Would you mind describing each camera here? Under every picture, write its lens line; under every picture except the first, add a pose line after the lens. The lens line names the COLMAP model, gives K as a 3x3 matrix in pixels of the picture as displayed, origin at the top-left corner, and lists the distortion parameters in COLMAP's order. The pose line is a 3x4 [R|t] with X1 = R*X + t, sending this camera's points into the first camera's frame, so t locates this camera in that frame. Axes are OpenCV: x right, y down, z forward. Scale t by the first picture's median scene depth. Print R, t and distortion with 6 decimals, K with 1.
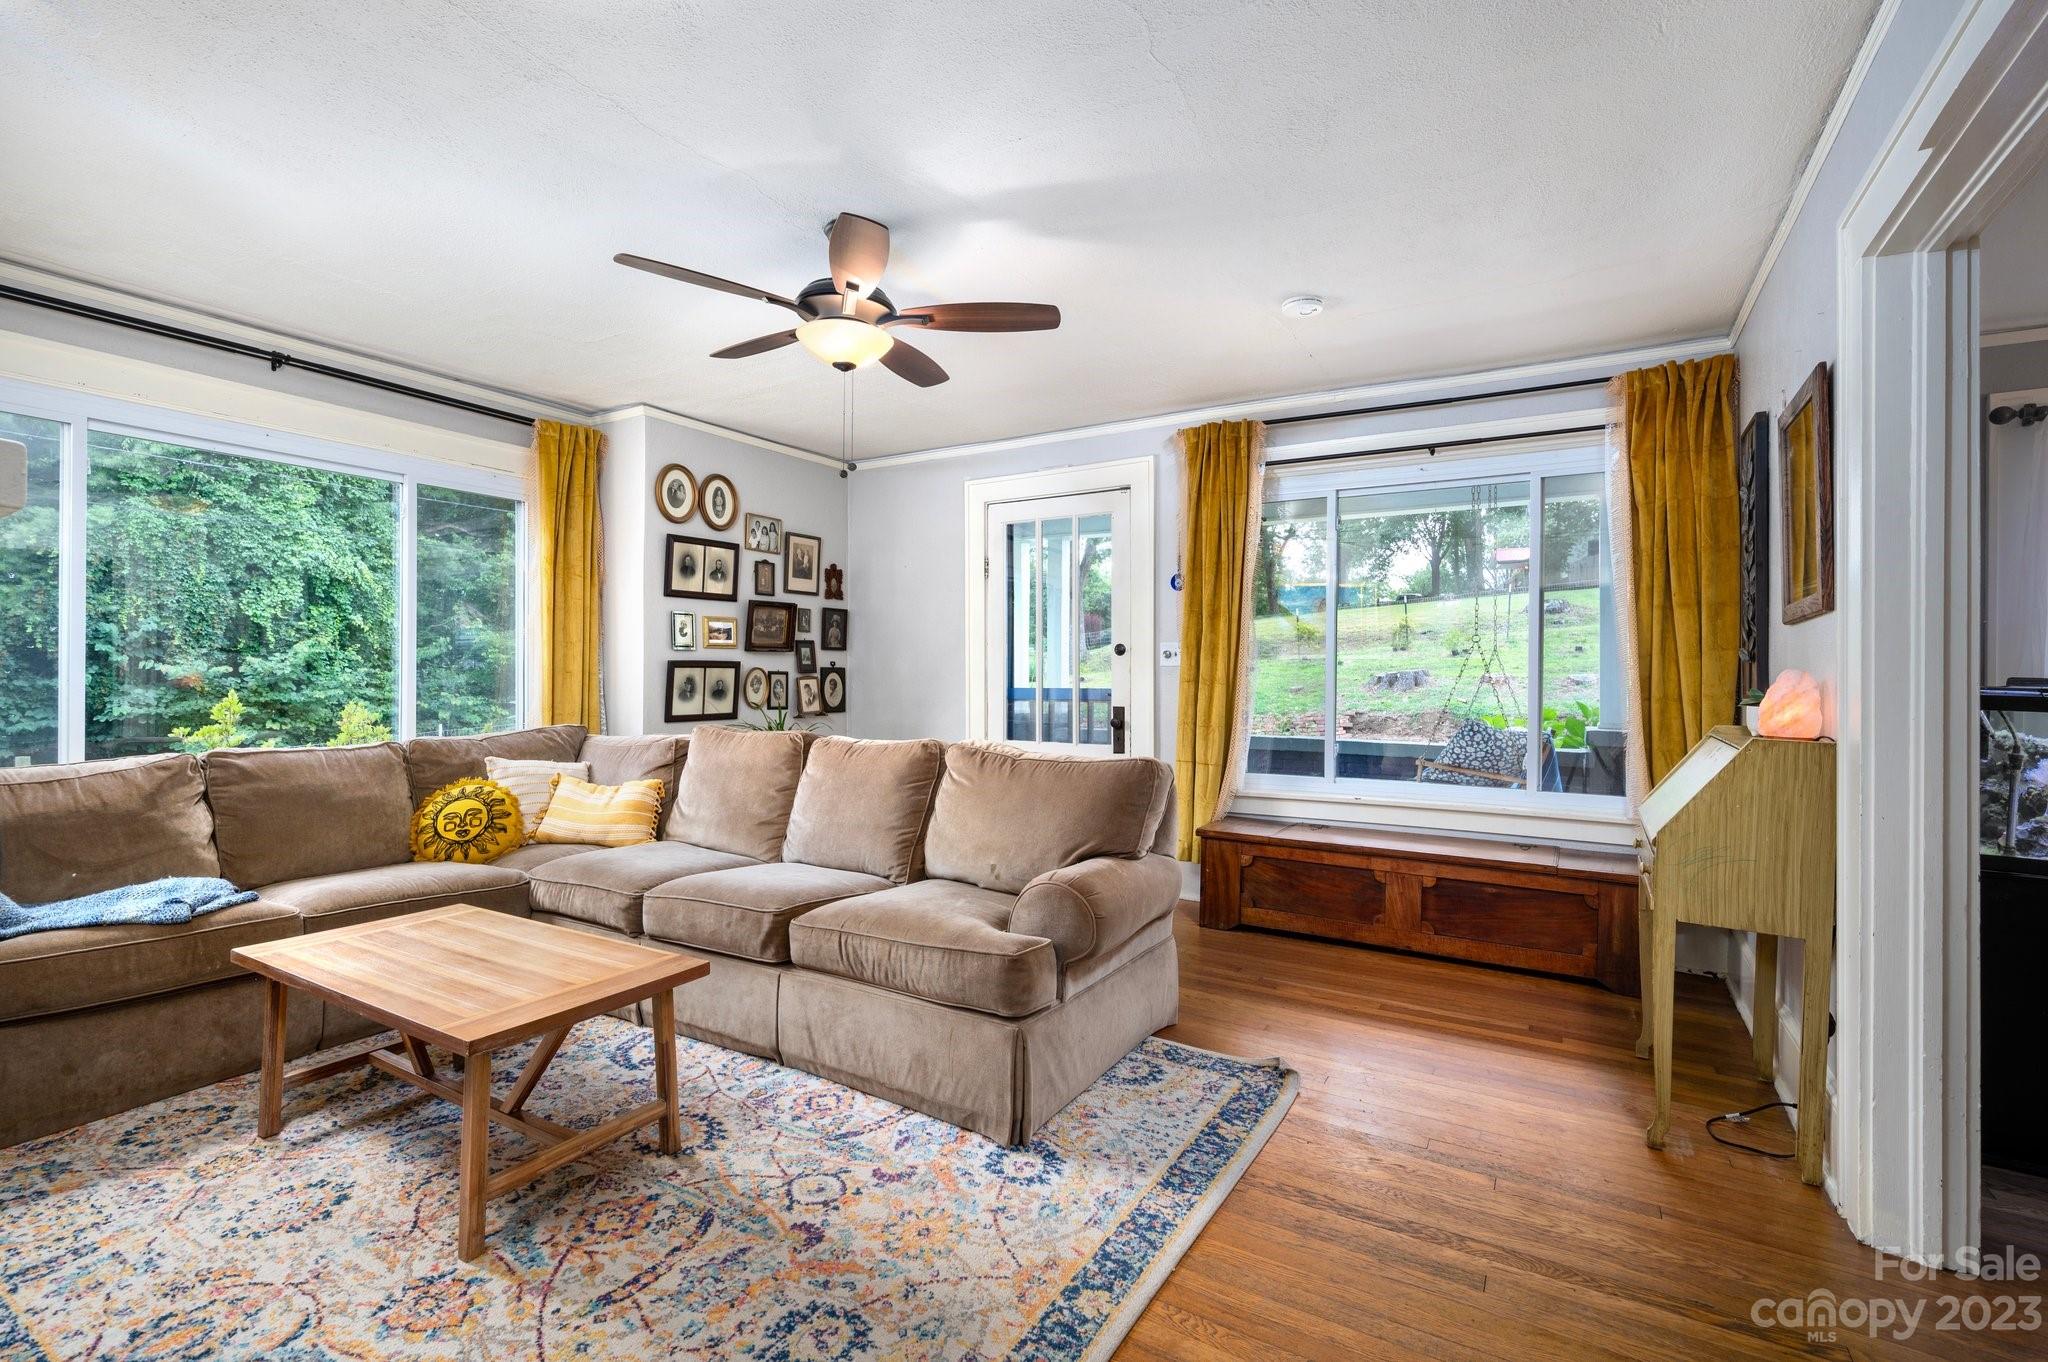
lens RADIAL K [[930.1, 0, 1023.1], [0, 930.1, 671.3], [0, 0, 1]] dist [-0.000598, -0.000045]
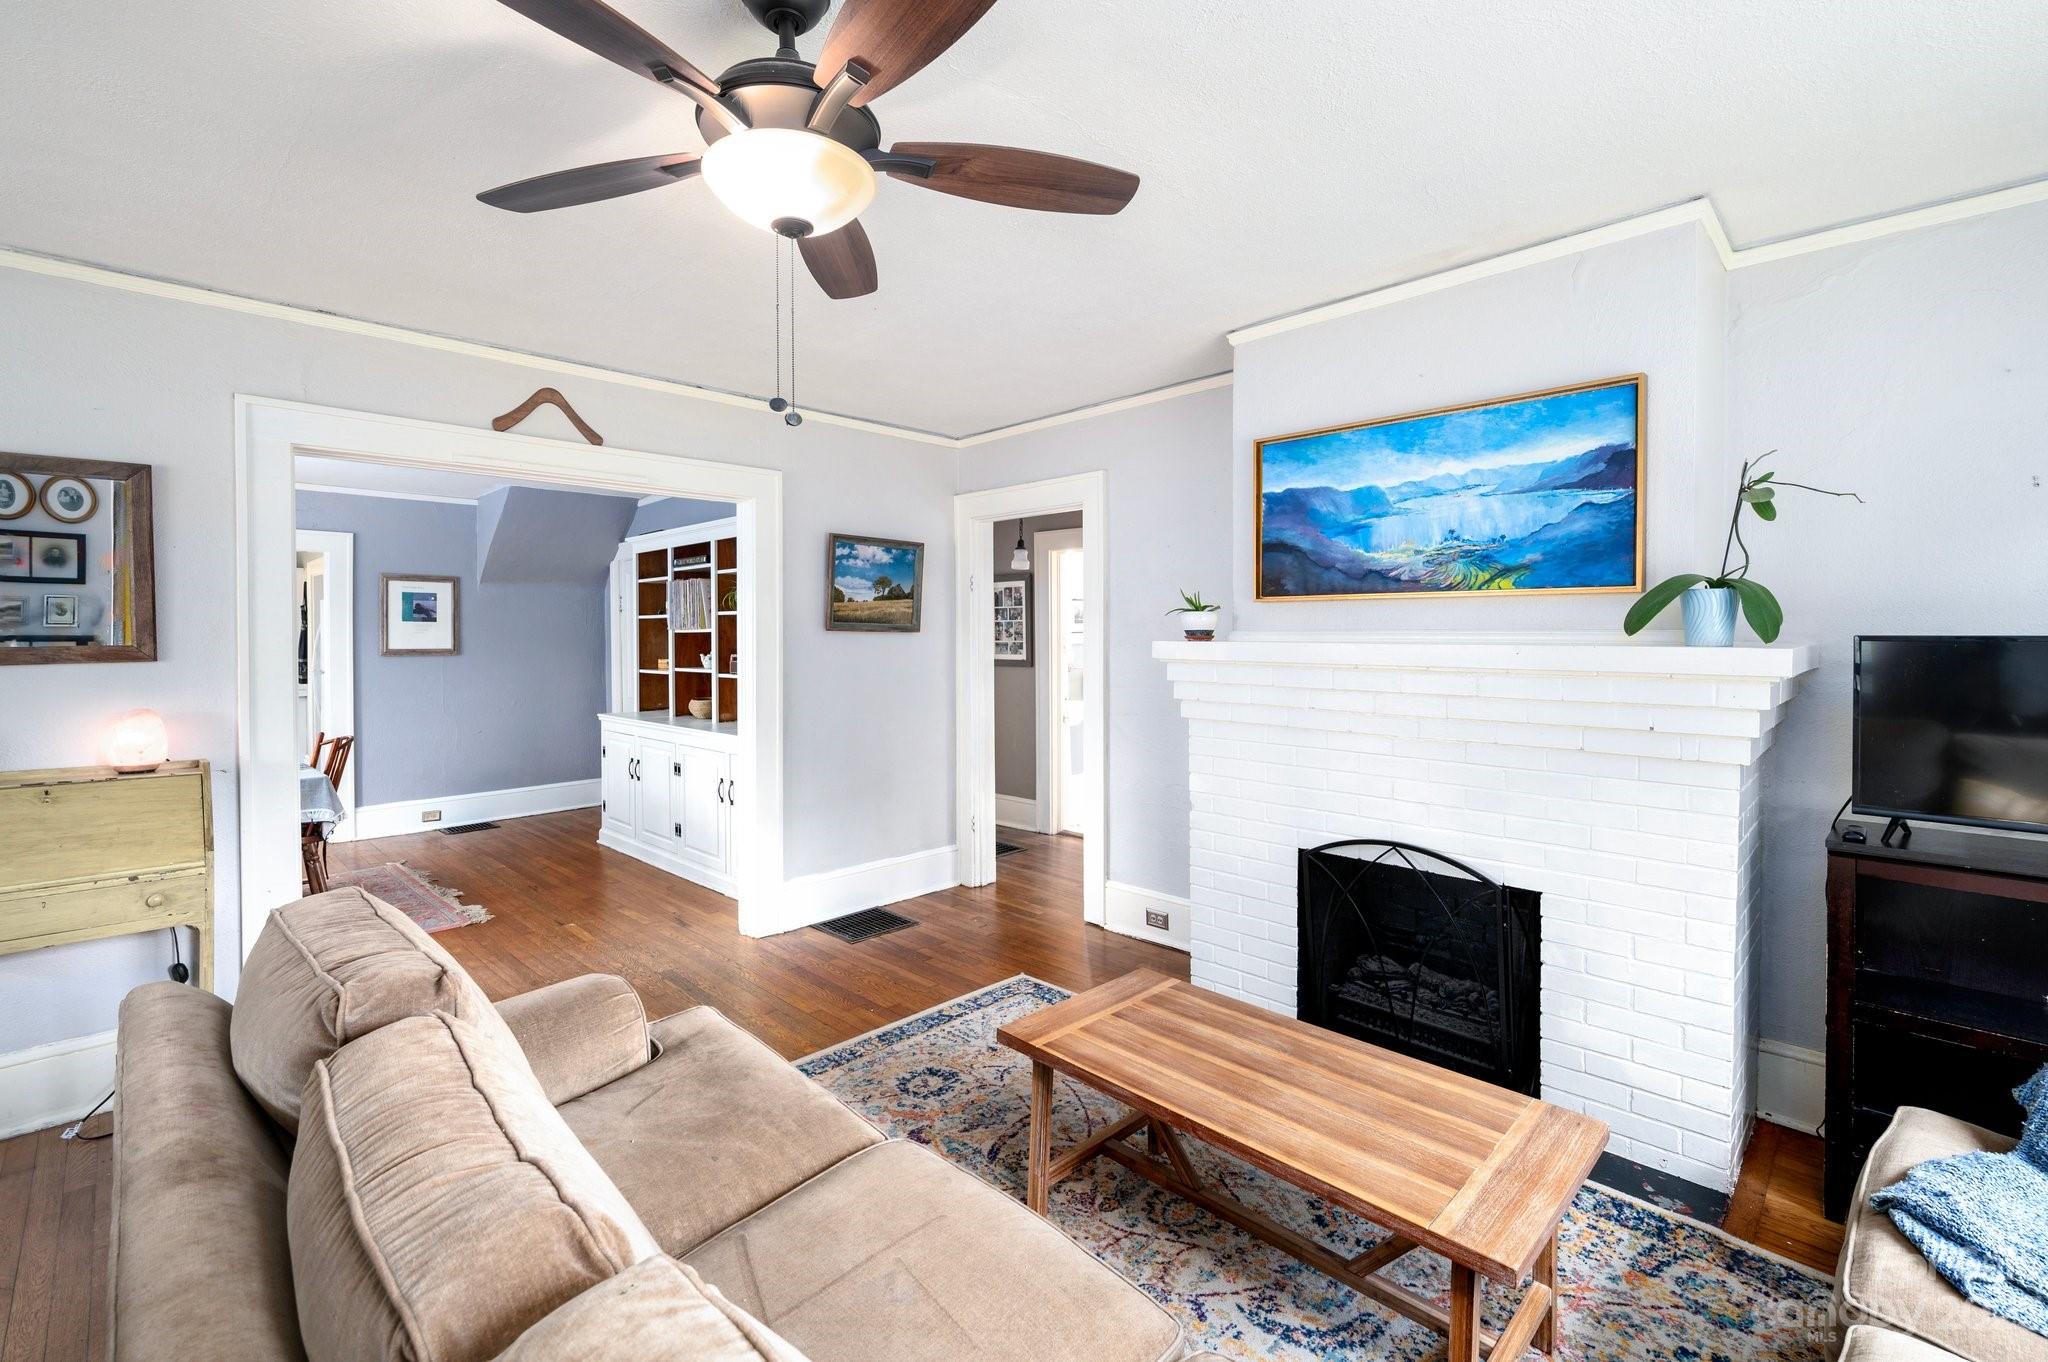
lens RADIAL K [[876.7, 0, 1022.7], [0, 876.7, 663.7], [0, 0, 1]] dist [-0.000093, -0.000003]
pose [[-0.970897, -0.009258, 0.239318, -0.706792], [-0.002881, 0.999632, 0.026984, -0.117051], [-0.239480, 0.025509, -0.970566, 2.283512]]
